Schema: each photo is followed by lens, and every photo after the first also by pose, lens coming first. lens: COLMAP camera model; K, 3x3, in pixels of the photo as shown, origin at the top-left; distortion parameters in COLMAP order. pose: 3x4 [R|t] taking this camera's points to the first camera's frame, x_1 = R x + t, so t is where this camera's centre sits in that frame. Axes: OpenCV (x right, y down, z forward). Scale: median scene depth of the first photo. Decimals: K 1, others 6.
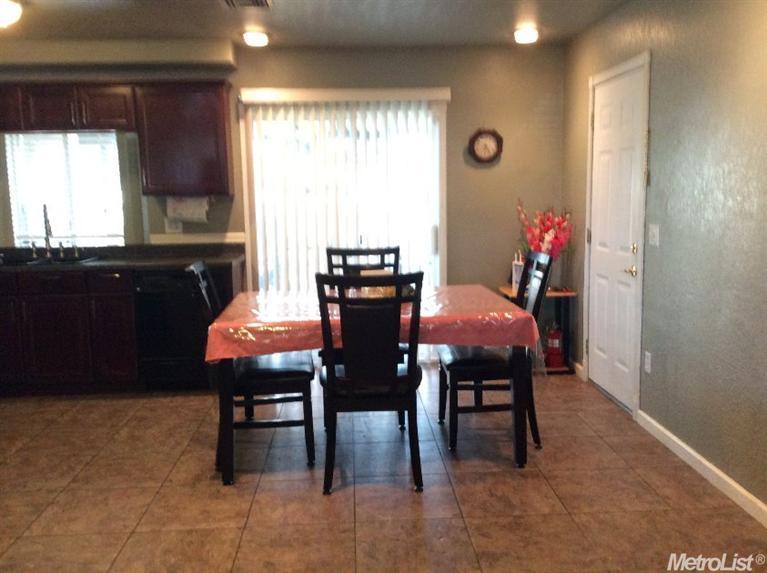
lens RADIAL K [[697.3, 0, 384.5], [0, 697.3, 285.4], [0, 0, 1]] dist [0.078121, -0.128669]
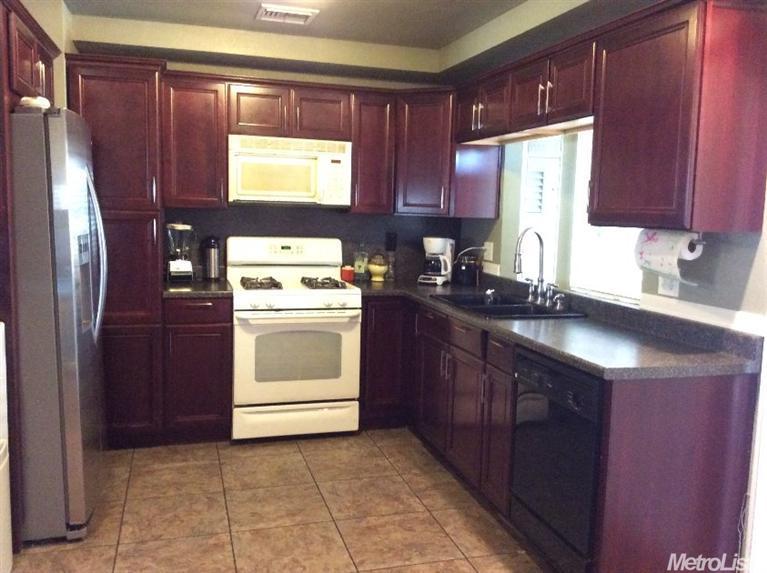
lens RADIAL K [[697.3, 0, 390.8], [0, 697.3, 286.6], [0, 0, 1]] dist [0.078121, -0.128669]
pose [[0.227628, 0.136302, -0.964161, 0.213395], [-0.162975, 0.981521, 0.100280, -0.121273], [0.960013, 0.134307, 0.245636, 0.783877]]
